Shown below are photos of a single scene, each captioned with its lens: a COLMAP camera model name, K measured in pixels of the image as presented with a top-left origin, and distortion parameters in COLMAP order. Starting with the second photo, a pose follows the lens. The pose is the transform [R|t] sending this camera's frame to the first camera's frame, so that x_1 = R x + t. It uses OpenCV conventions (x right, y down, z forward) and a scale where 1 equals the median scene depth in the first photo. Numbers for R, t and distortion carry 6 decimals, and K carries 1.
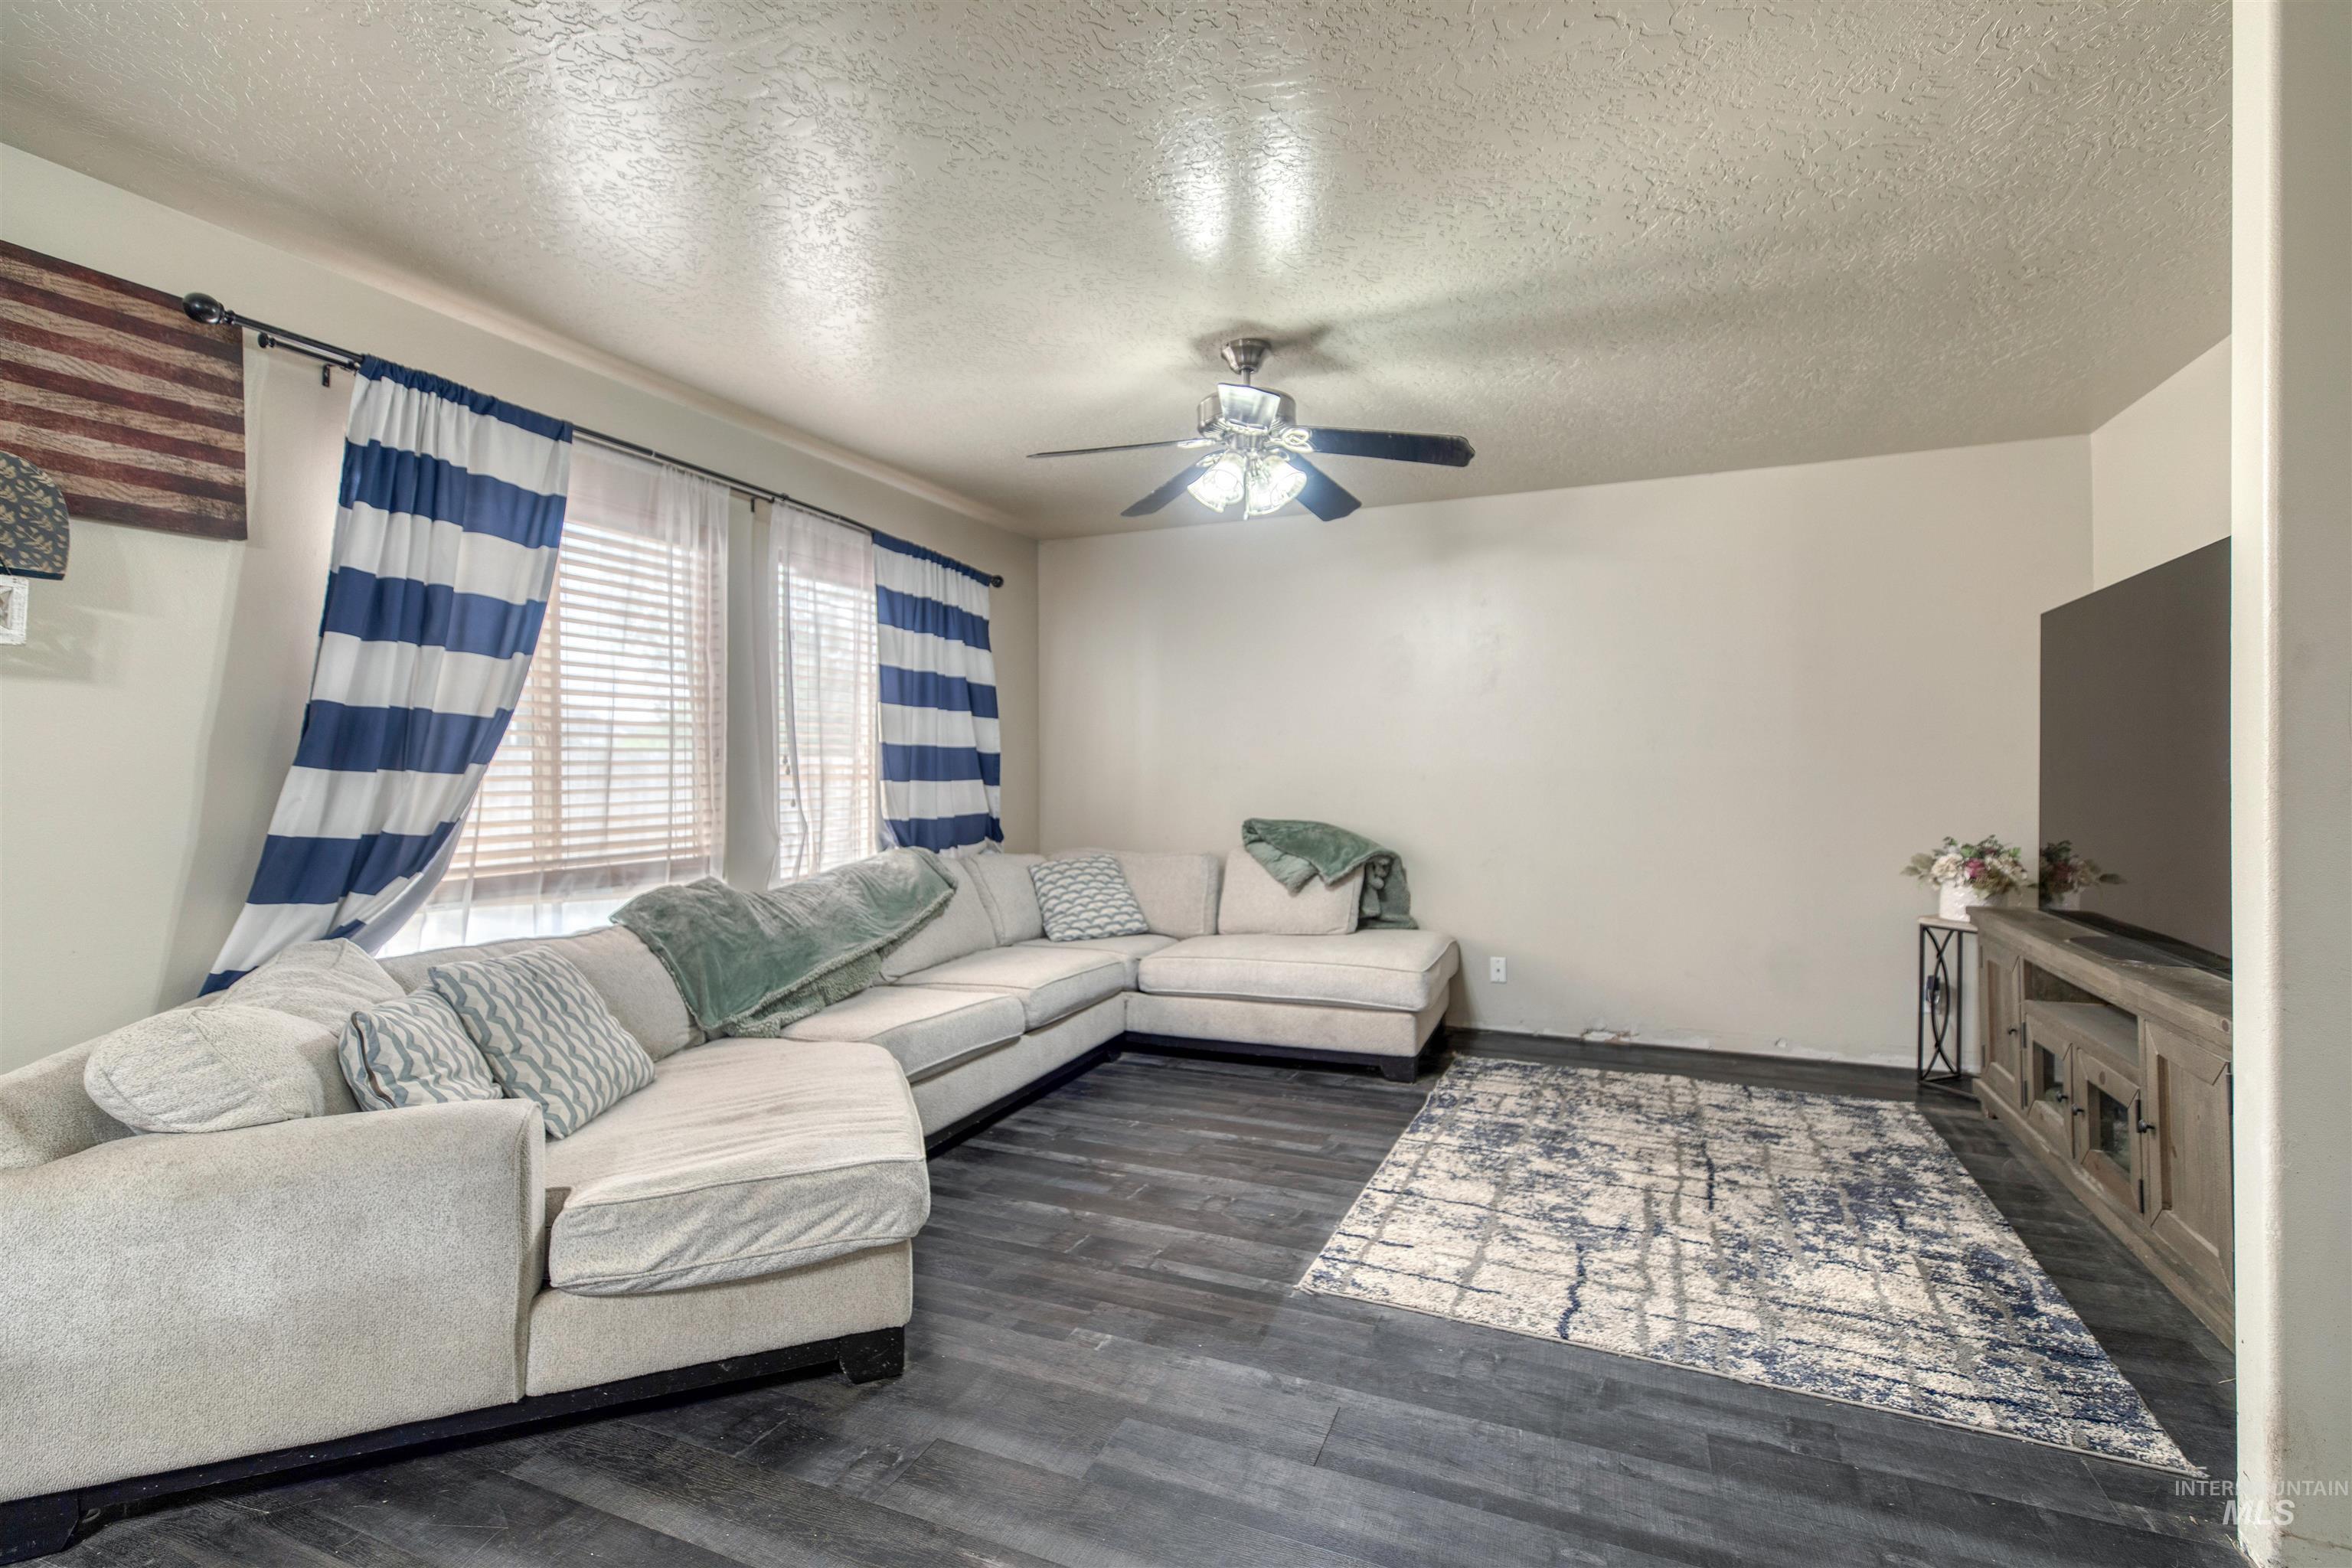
lens RADIAL K [[1057.8, 0, 1181.8], [0, 1057.8, 763.8], [0, 0, 1]] dist [0.004131, -0.000822]
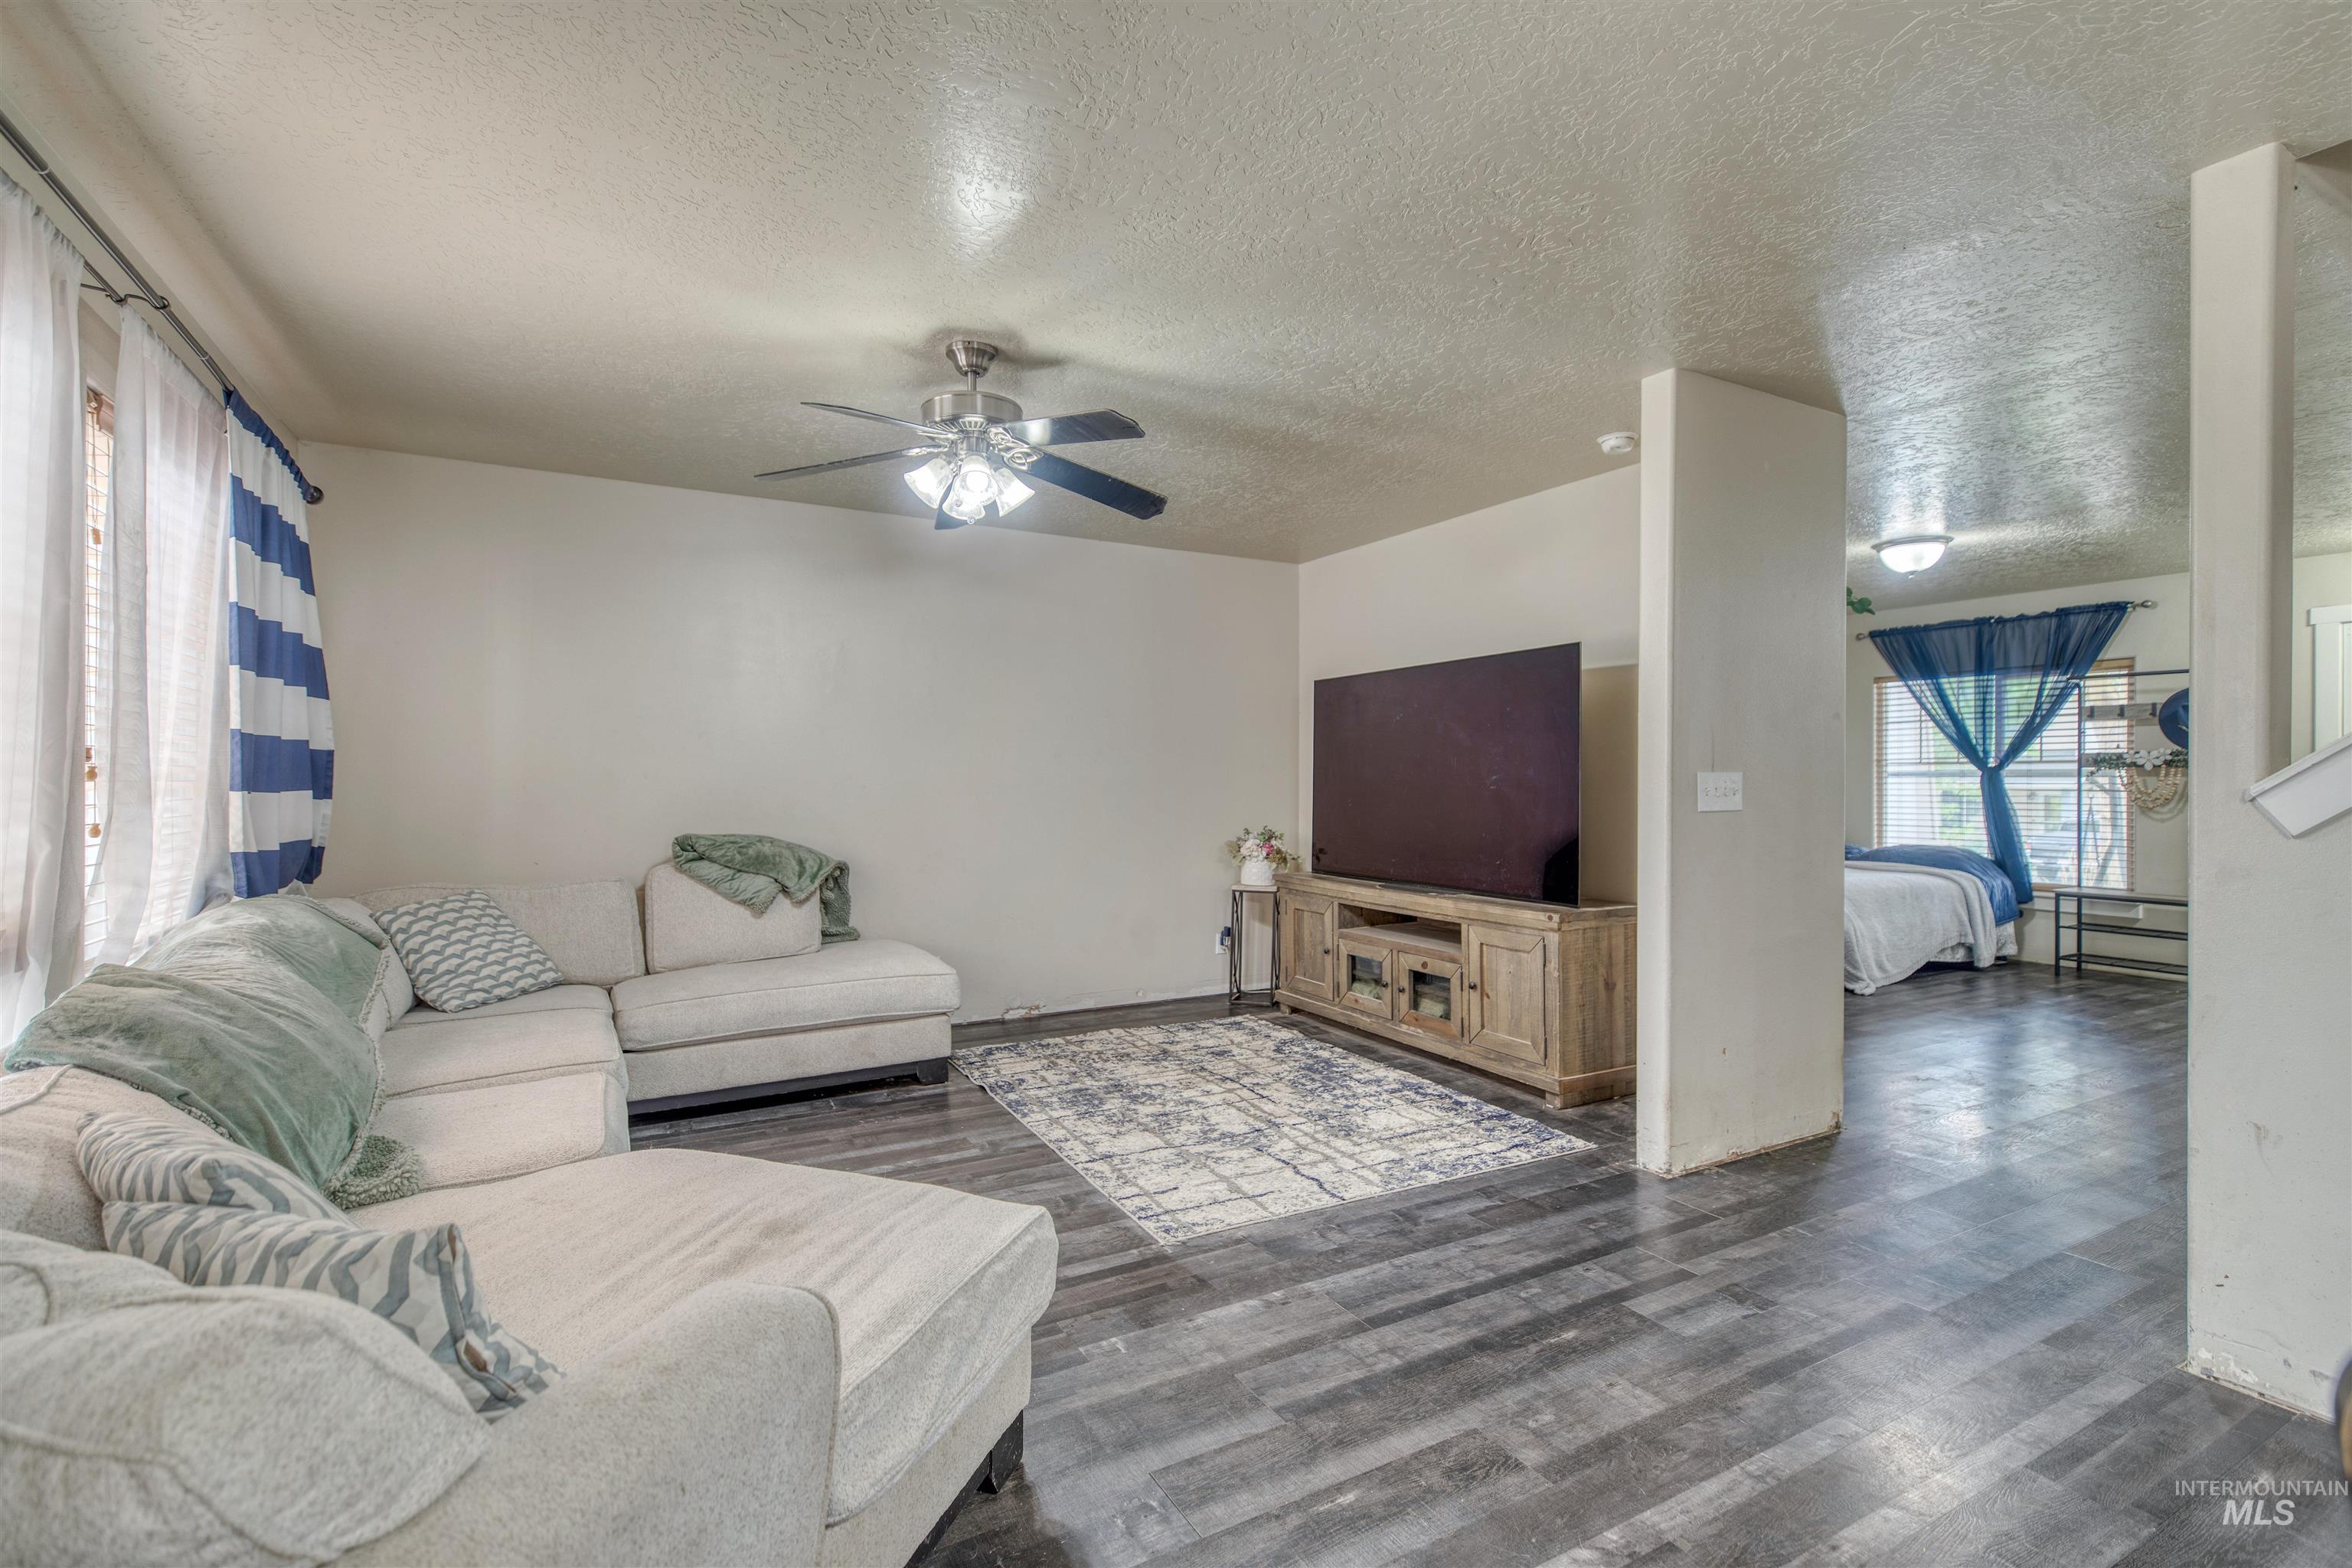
lens RADIAL K [[1061.7, 0, 1176.5], [0, 1061.7, 776.1], [0, 0, 1]] dist [0.002500, -0.000550]
pose [[0.612896, 0.008357, 0.790120, -0.636548], [-0.009342, 0.999951, -0.003329, 0.005744], [-0.790109, -0.005341, 0.612944, 0.256197]]
